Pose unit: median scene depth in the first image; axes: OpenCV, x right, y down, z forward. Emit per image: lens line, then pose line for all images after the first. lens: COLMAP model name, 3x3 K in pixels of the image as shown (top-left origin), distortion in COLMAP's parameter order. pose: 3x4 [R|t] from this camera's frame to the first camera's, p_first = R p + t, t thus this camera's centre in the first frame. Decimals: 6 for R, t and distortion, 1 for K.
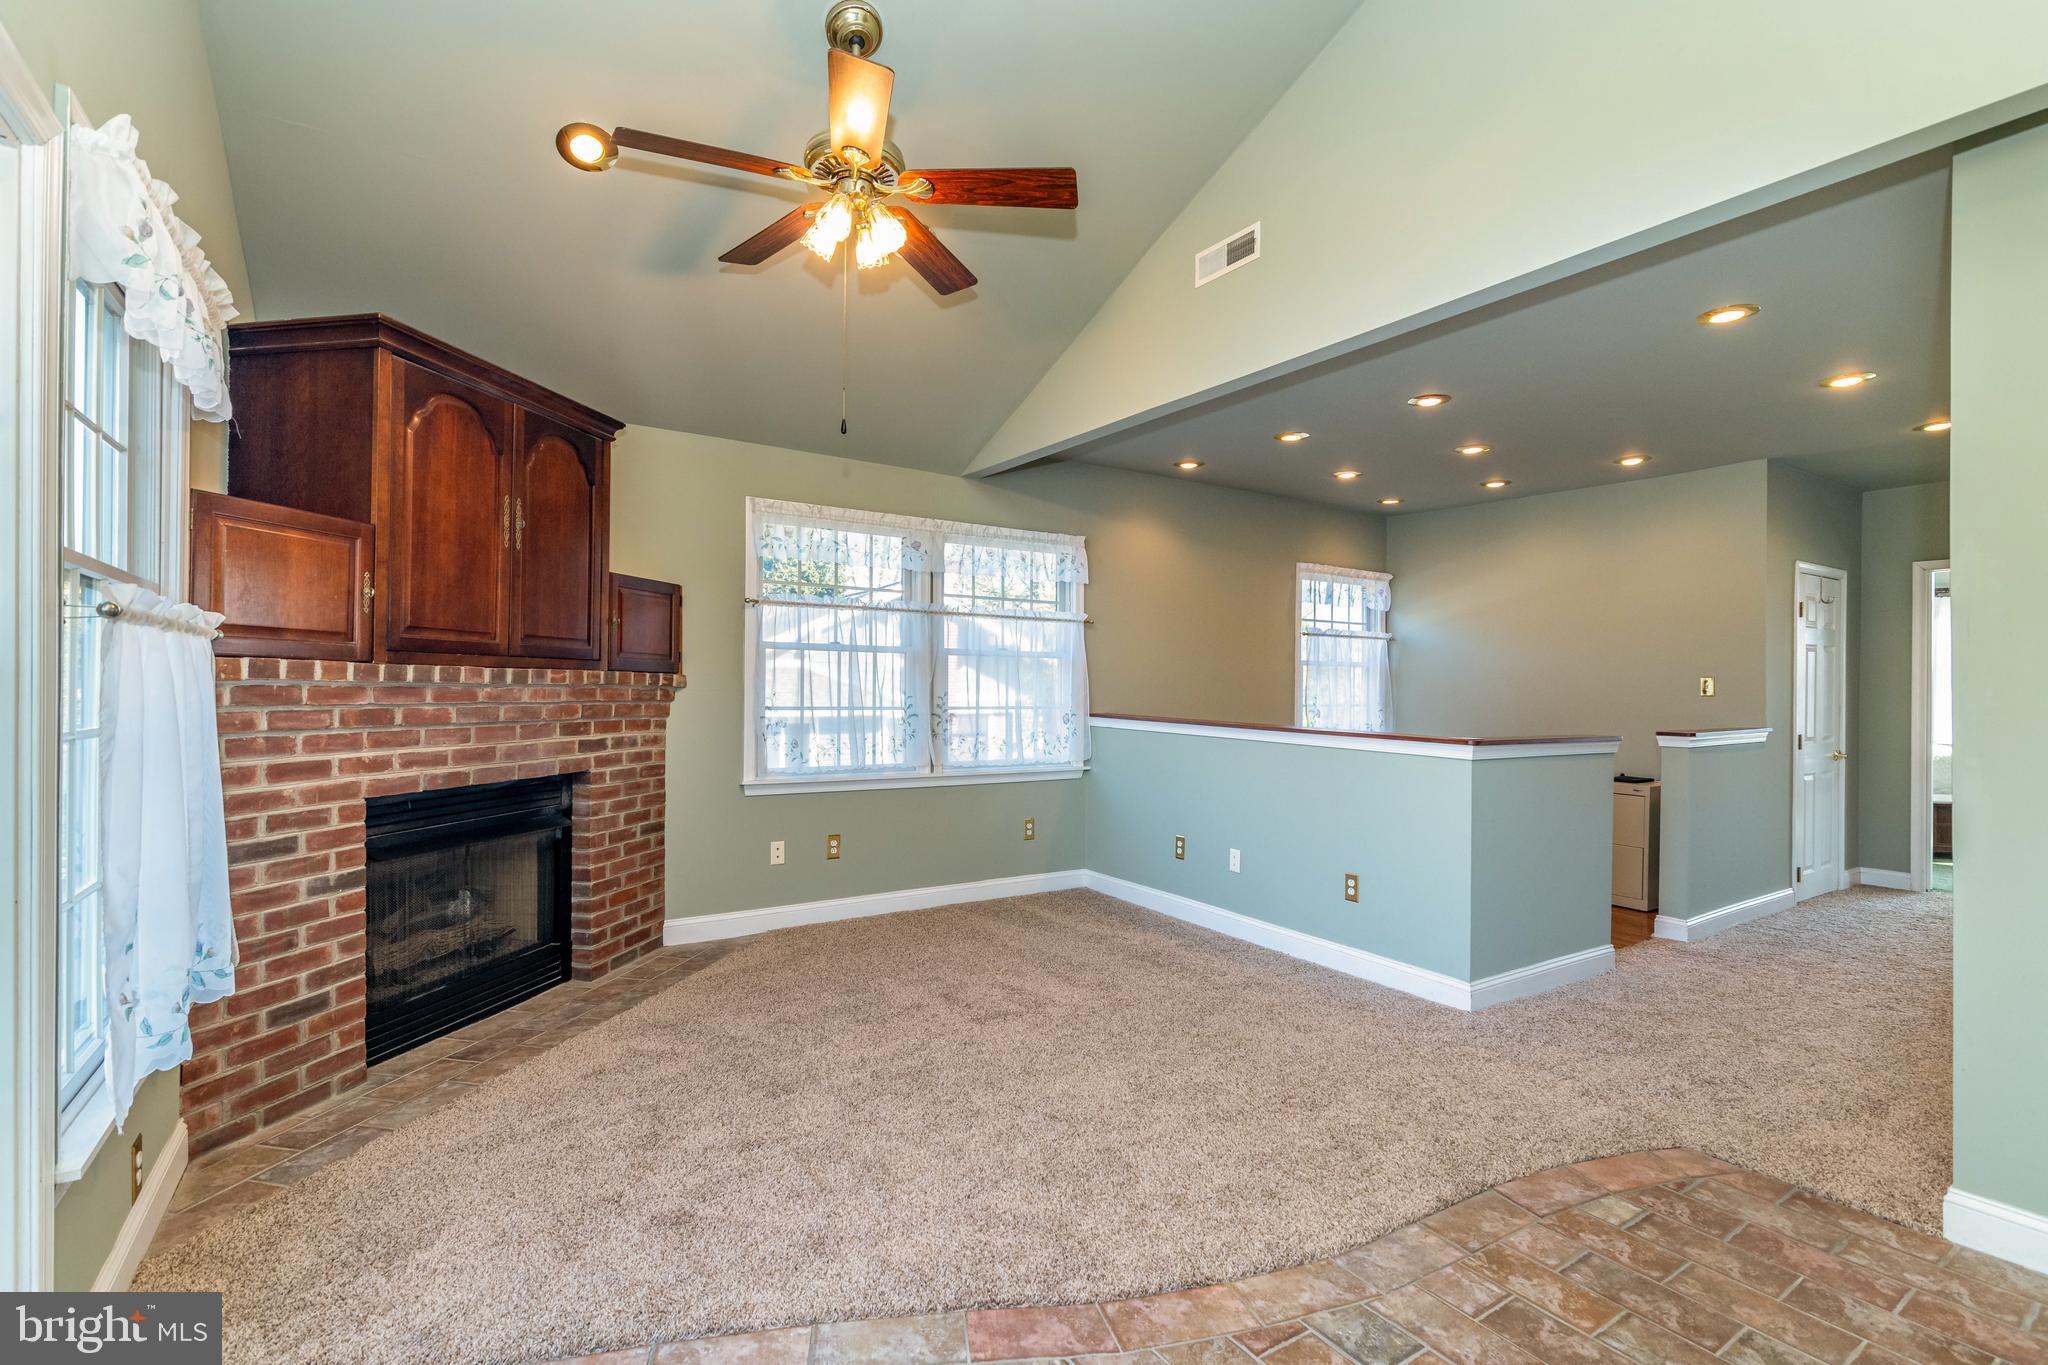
lens RADIAL K [[973.4, 0, 1024.0], [0, 973.4, 682.5], [0, 0, 1]] dist [-0.000017, 0.000055]
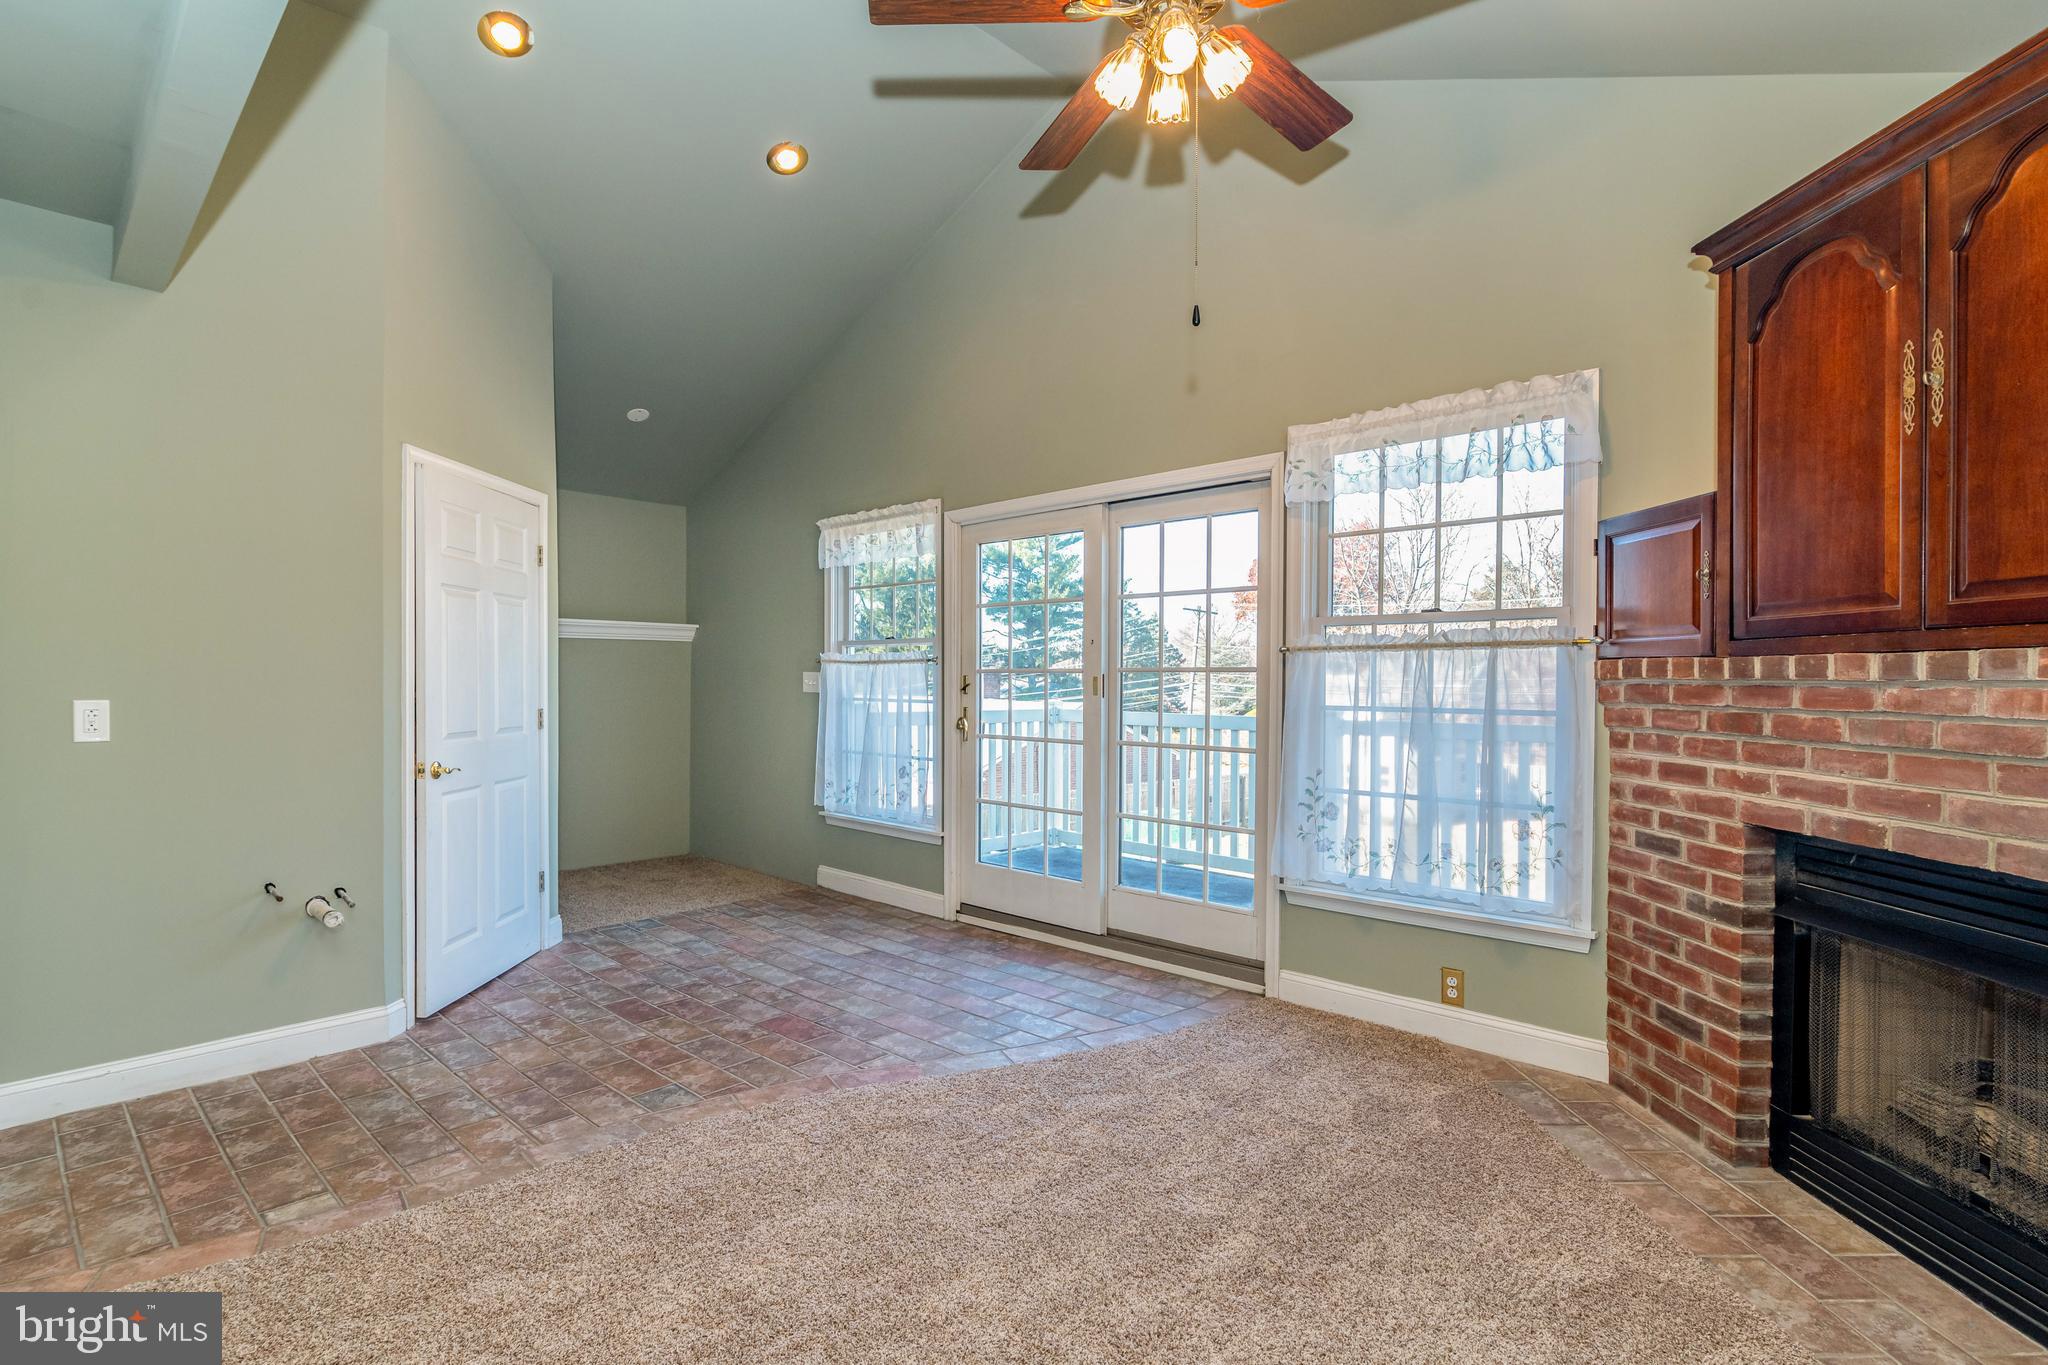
lens RADIAL K [[973.4, 0, 1024.0], [0, 973.4, 682.5], [0, 0, 1]] dist [-0.000017, 0.000055]
pose [[-0.971290, -0.005826, -0.237829, 0.105022], [-0.004716, 0.999975, -0.005235, 0.009129], [0.237853, -0.003963, -0.971293, 1.679381]]
